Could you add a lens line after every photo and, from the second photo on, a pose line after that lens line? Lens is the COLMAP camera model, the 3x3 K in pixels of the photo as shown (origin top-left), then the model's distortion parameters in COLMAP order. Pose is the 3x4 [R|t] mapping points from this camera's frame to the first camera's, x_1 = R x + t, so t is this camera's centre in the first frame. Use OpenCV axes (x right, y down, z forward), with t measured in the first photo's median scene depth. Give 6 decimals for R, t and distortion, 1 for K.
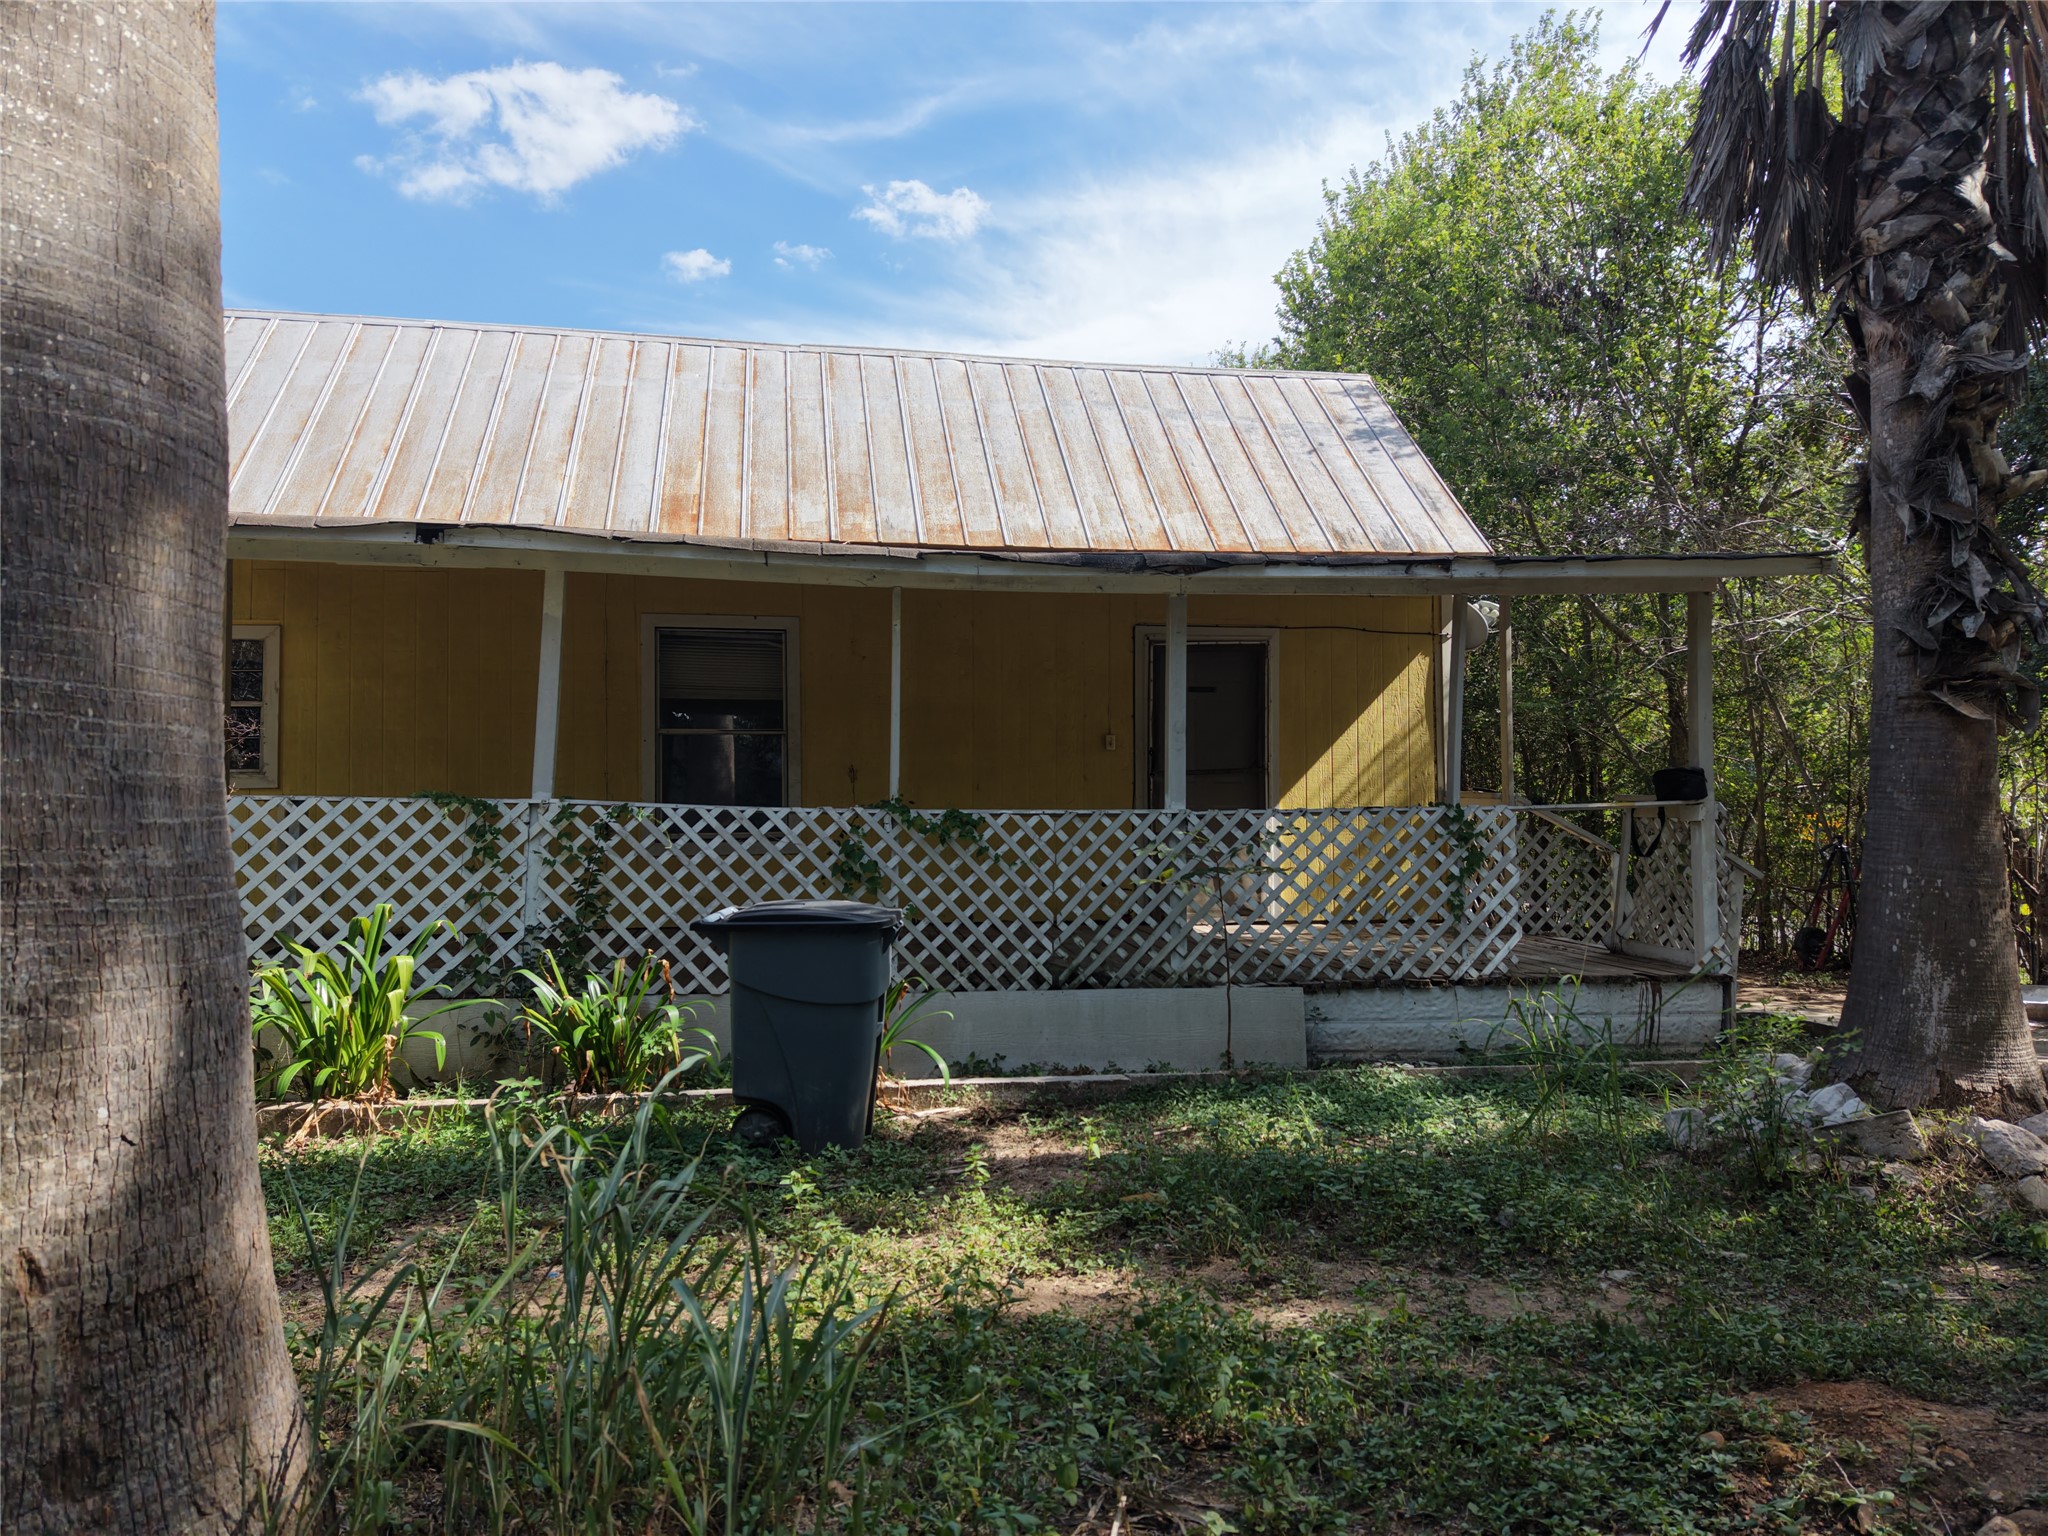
lens RADIAL K [[1381.9, 0, 1022.5], [0, 1381.9, 777.4], [0, 0, 1]] dist [0.027705, -0.028133]
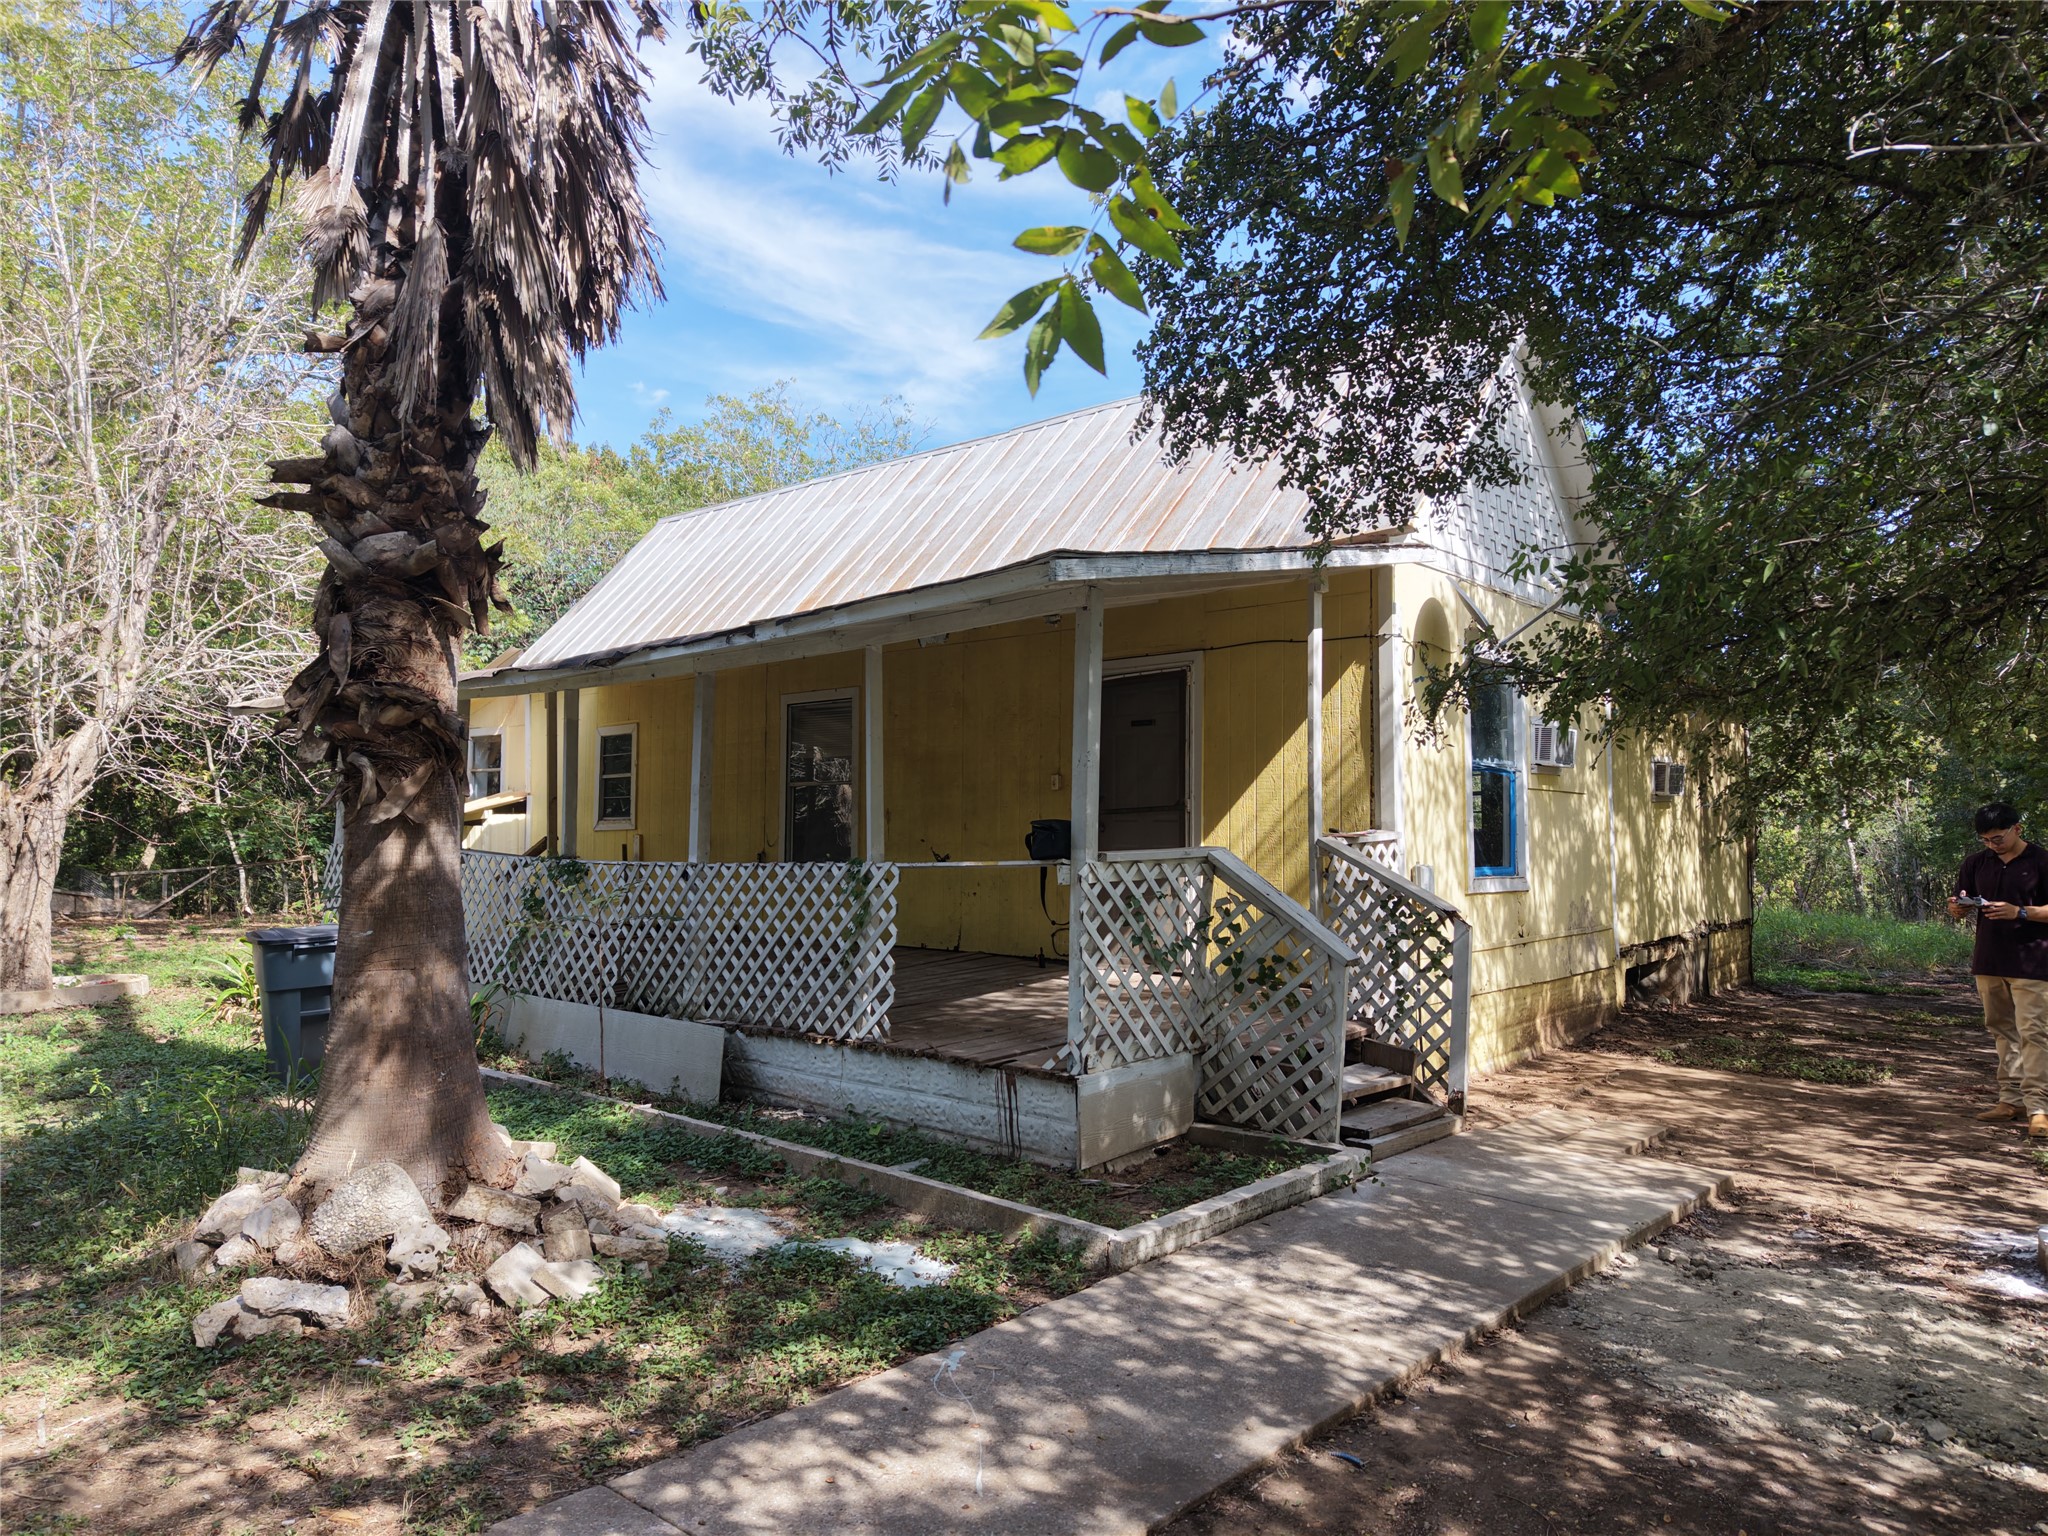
lens RADIAL K [[1381.9, 0, 1035.4], [0, 1381.9, 759.0], [0, 0, 1]] dist [0.027705, -0.028133]
pose [[0.627017, -0.038962, -0.778031, 1.222221], [0.030597, 0.999210, -0.025380, -0.024949], [0.778404, -0.007892, 0.627714, 0.512306]]
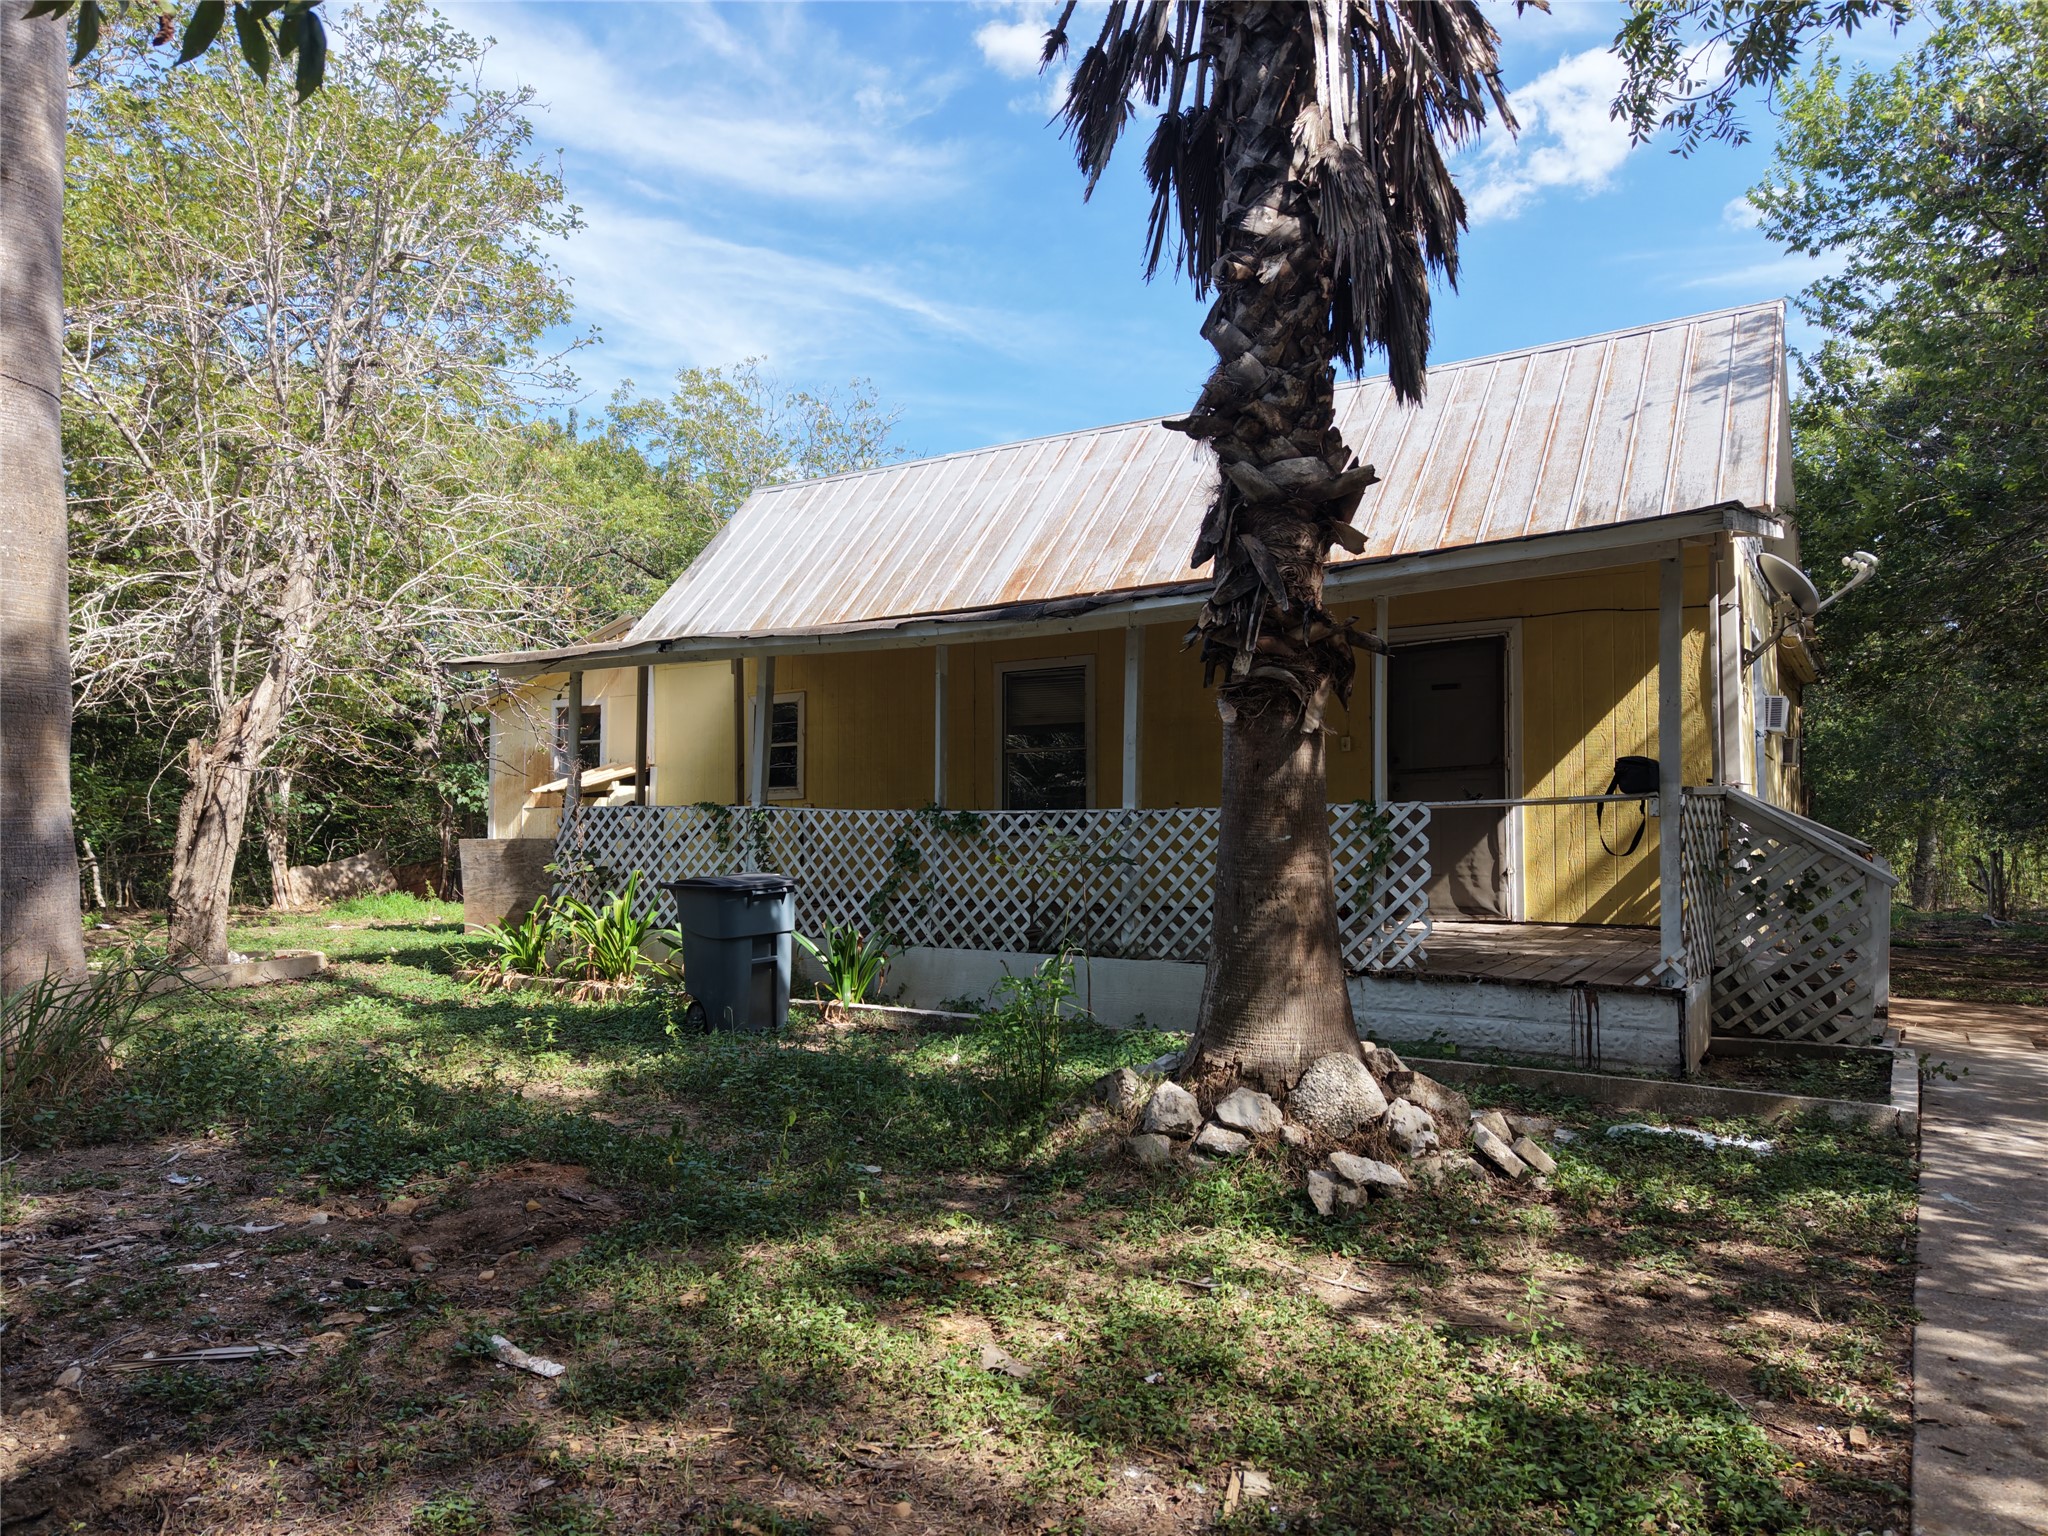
lens RADIAL K [[1381.9, 0, 1018.6], [0, 1381.9, 768.7], [0, 0, 1]] dist [0.027705, -0.028133]
pose [[0.733437, -0.030096, -0.679091, 0.869286], [0.026987, 0.999521, -0.015150, 0.004340], [0.679222, -0.007215, 0.733898, 0.069186]]
